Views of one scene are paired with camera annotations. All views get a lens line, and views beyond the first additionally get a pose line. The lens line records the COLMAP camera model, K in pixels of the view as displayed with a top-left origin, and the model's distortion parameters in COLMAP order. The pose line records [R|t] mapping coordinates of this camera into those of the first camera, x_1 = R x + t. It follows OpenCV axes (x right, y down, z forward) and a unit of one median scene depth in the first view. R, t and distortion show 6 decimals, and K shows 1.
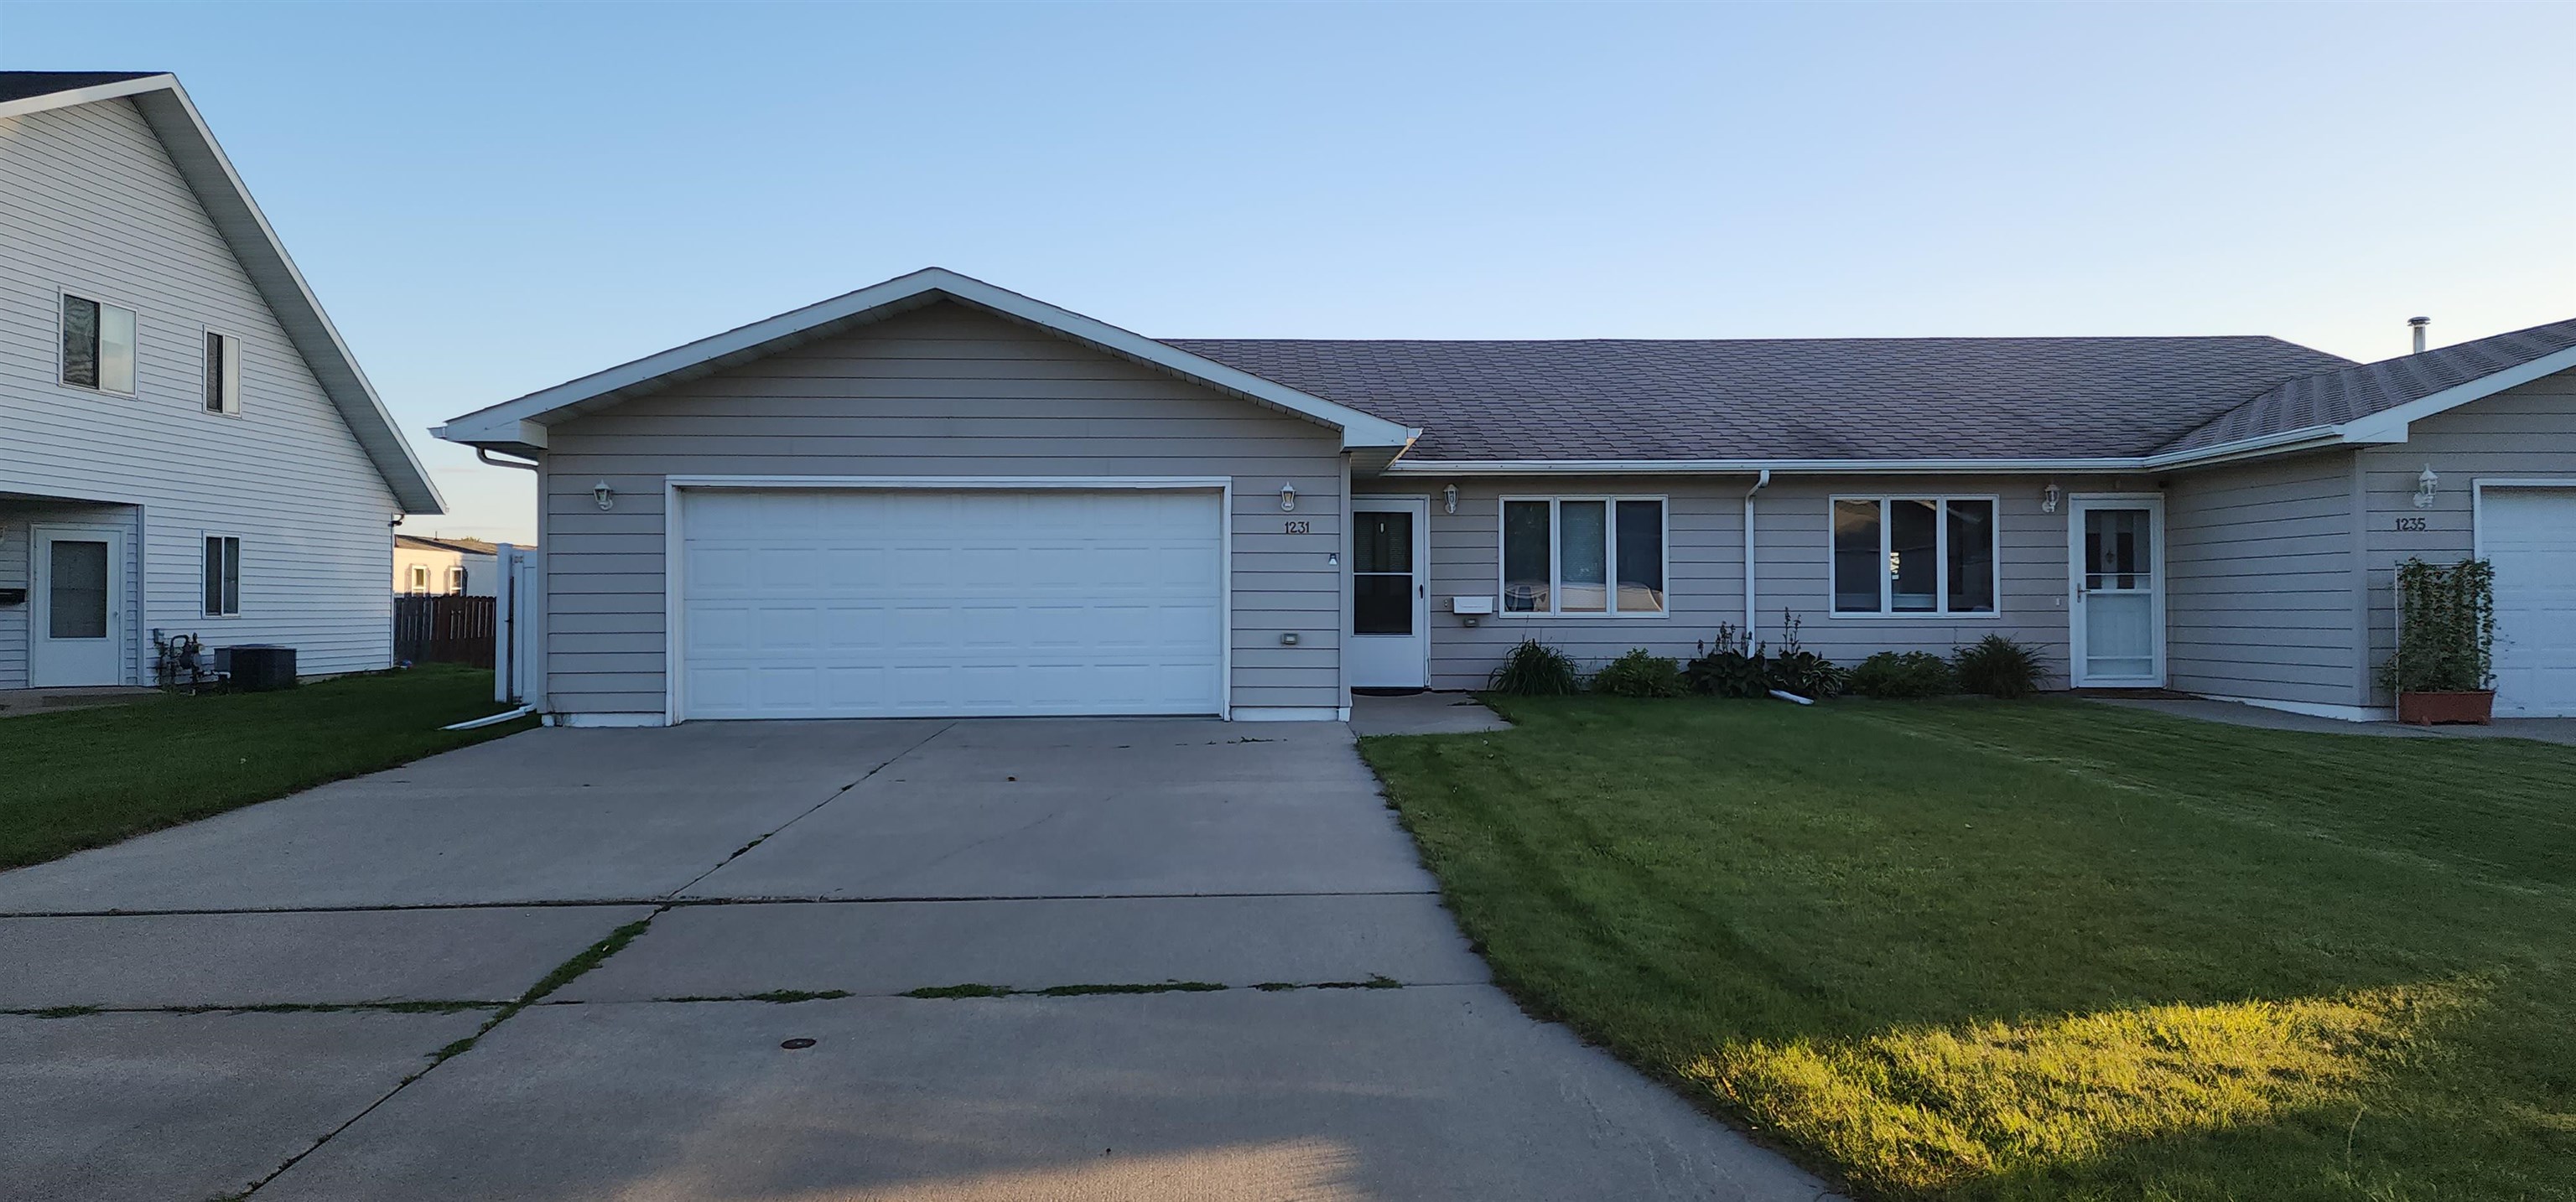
lens RADIAL K [[1979.8, 0, 1307.2], [0, 1979.8, 542.1], [0, 0, 1]] dist [0.103258, -0.131801]
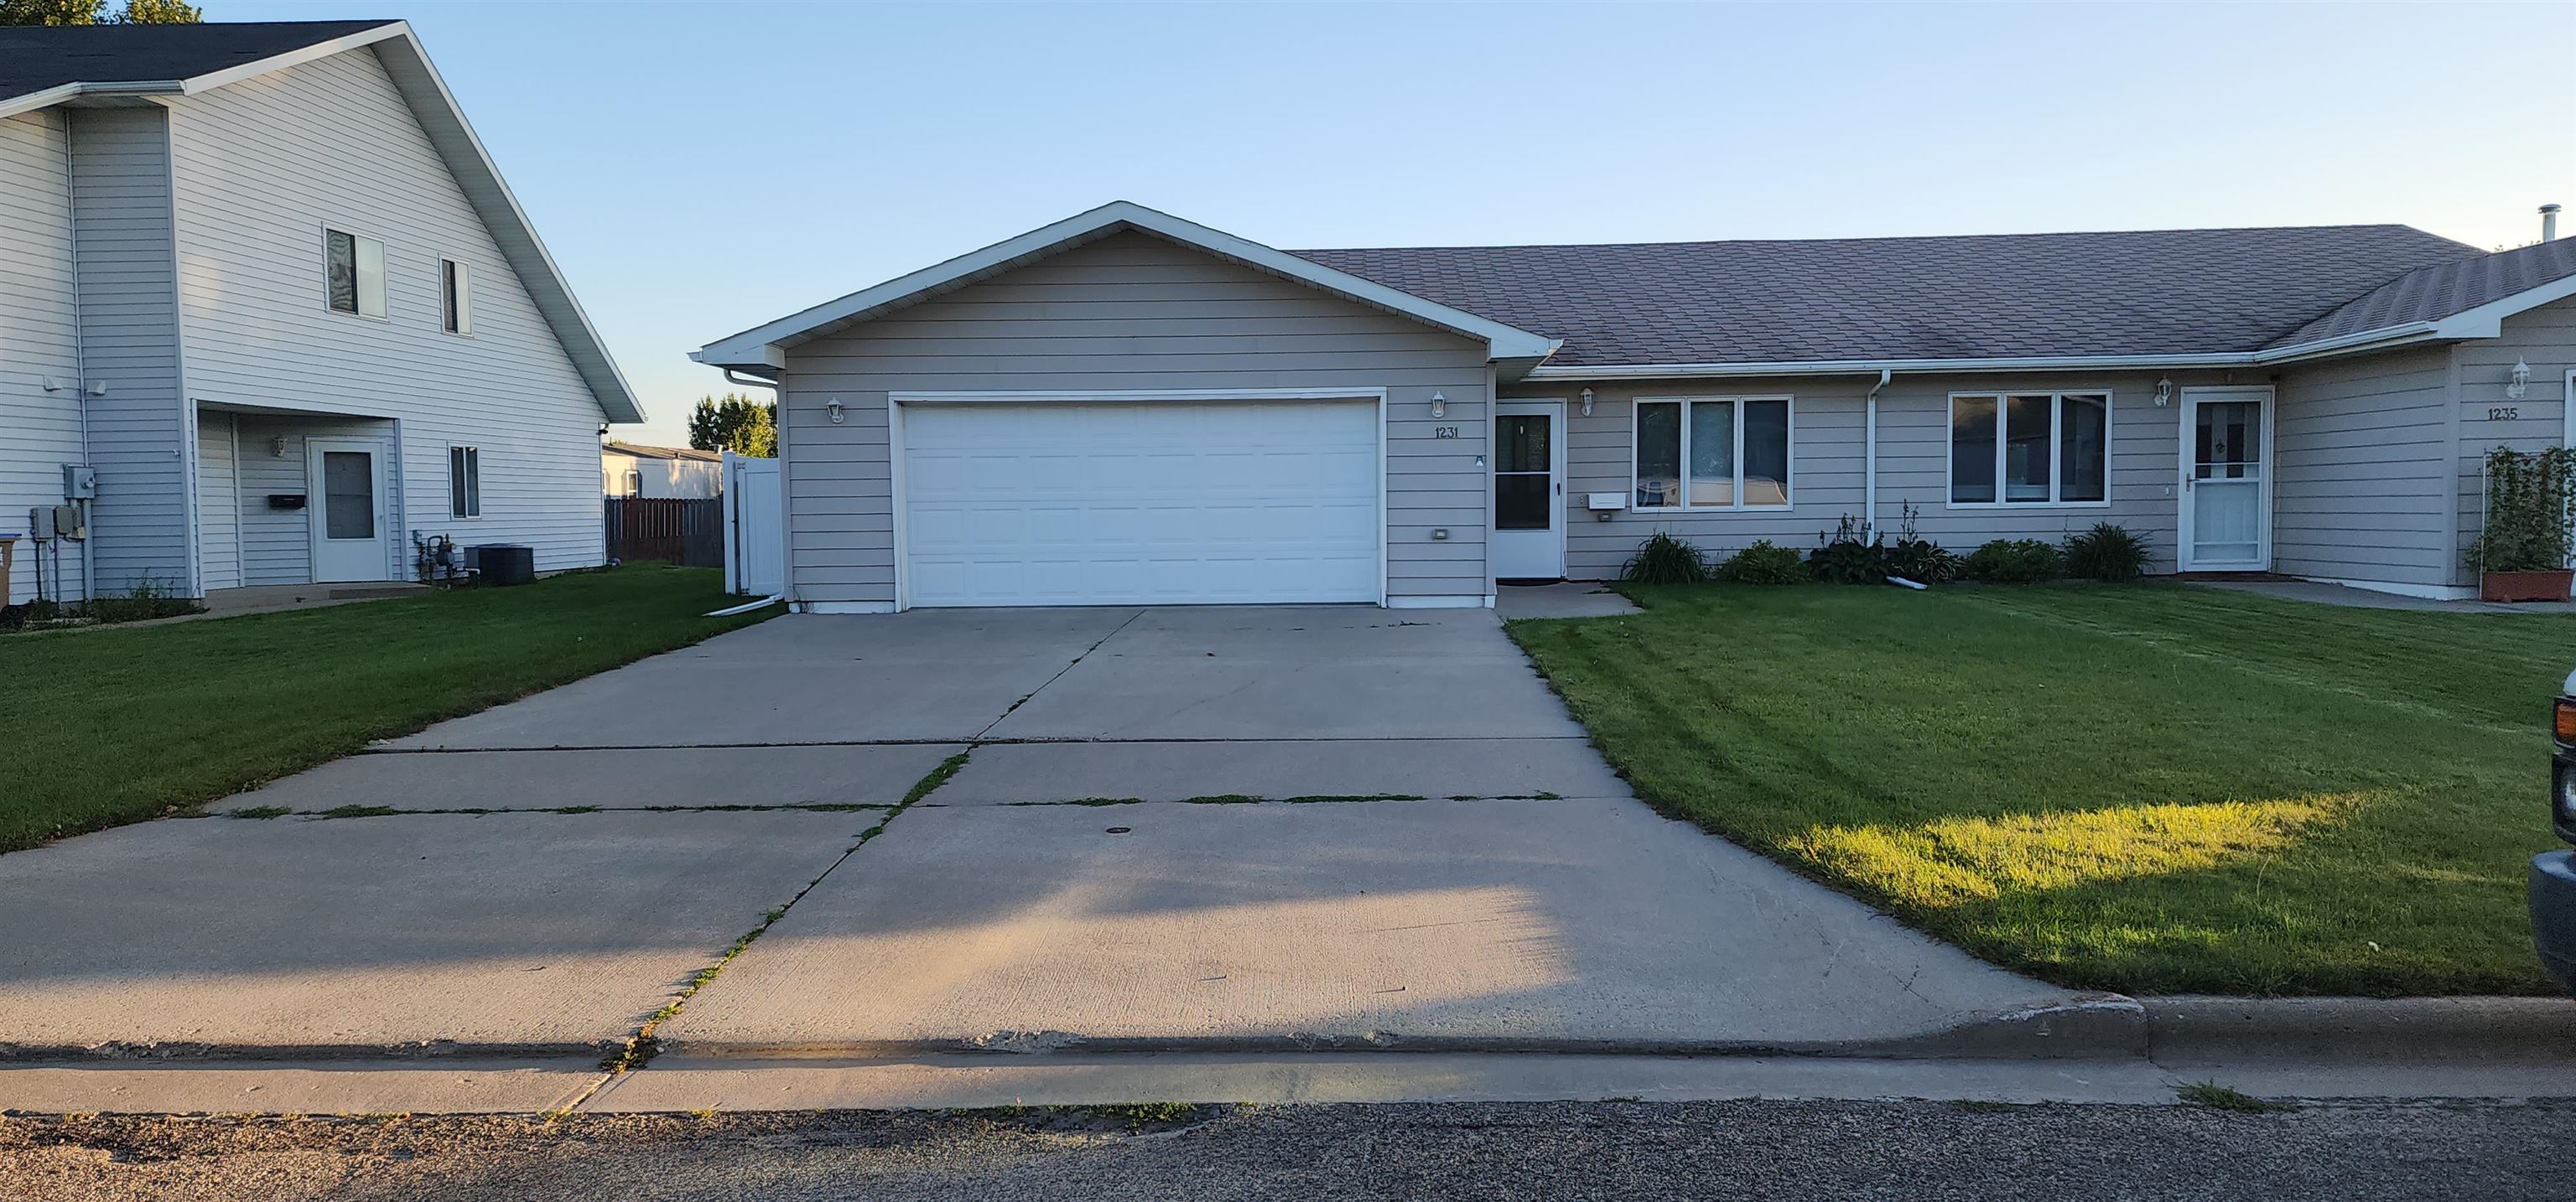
lens RADIAL K [[1983.8, 0, 1288.0], [0, 1983.8, 601.0], [0, 0, 1]] dist [0.102298, -0.133204]
pose [[0.997394, -0.005315, -0.071957, -0.014765], [0.011180, 0.996624, 0.081340, -0.004763], [0.071281, -0.081933, 0.994086, -0.114849]]
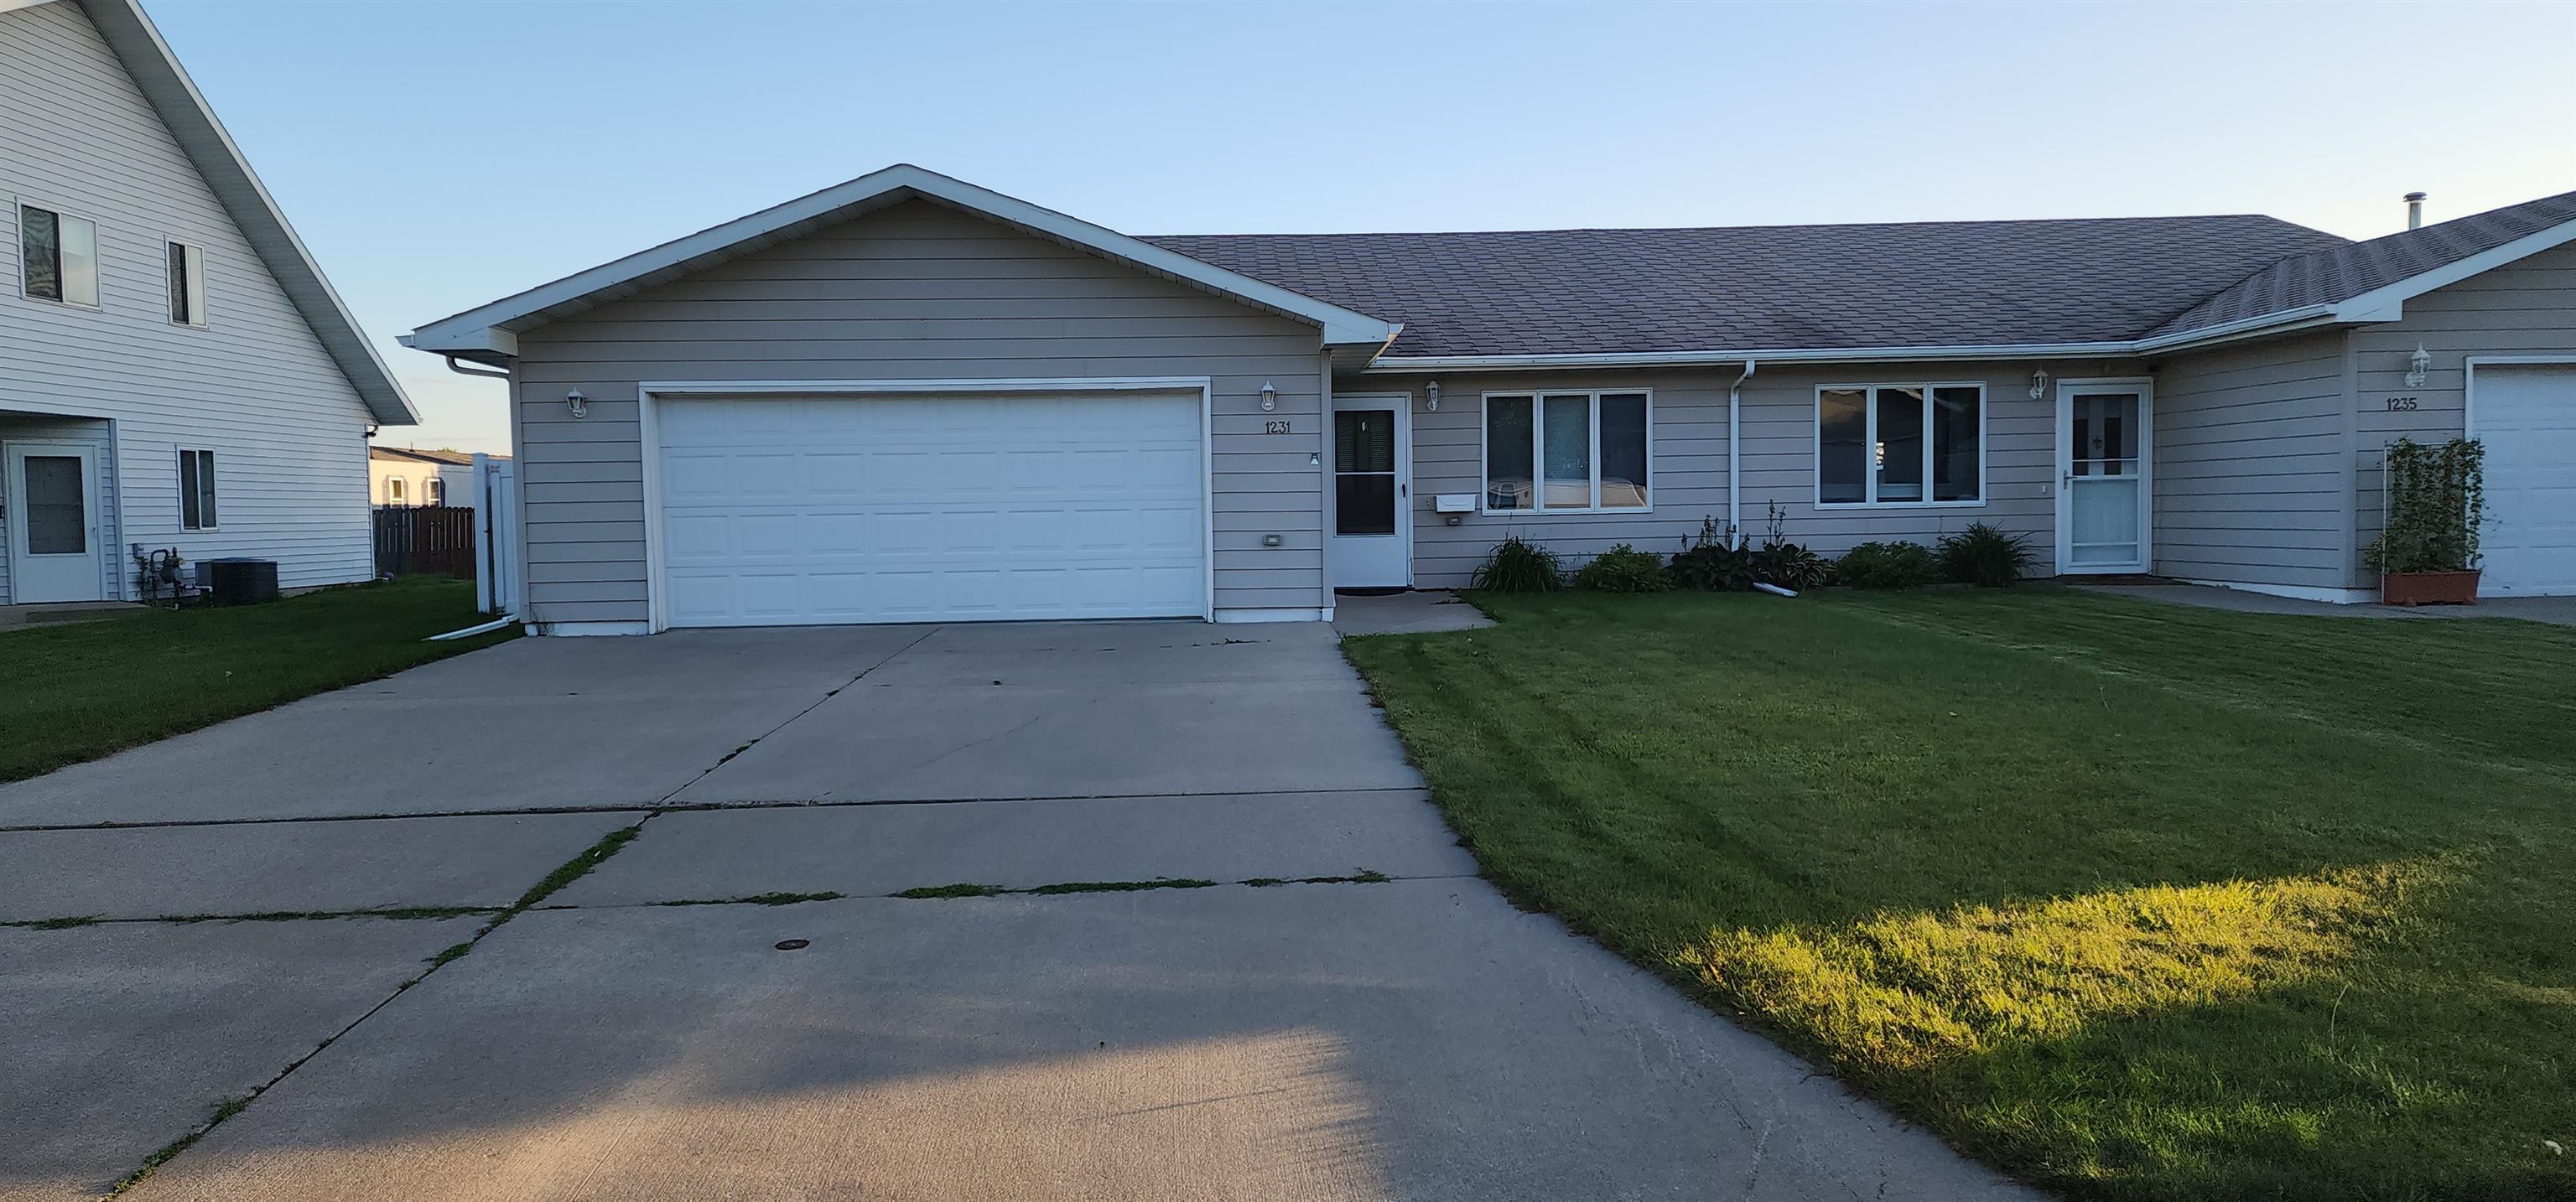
lens RADIAL K [[1983.8, 0, 1288.0], [0, 1983.8, 601.0], [0, 0, 1]] dist [0.102298, -0.133204]
pose [[0.999890, -0.014778, -0.001025, -0.000292], [0.014813, 0.996730, 0.079438, 0.000539], [-0.000152, -0.079445, 0.996839, 0.003126]]
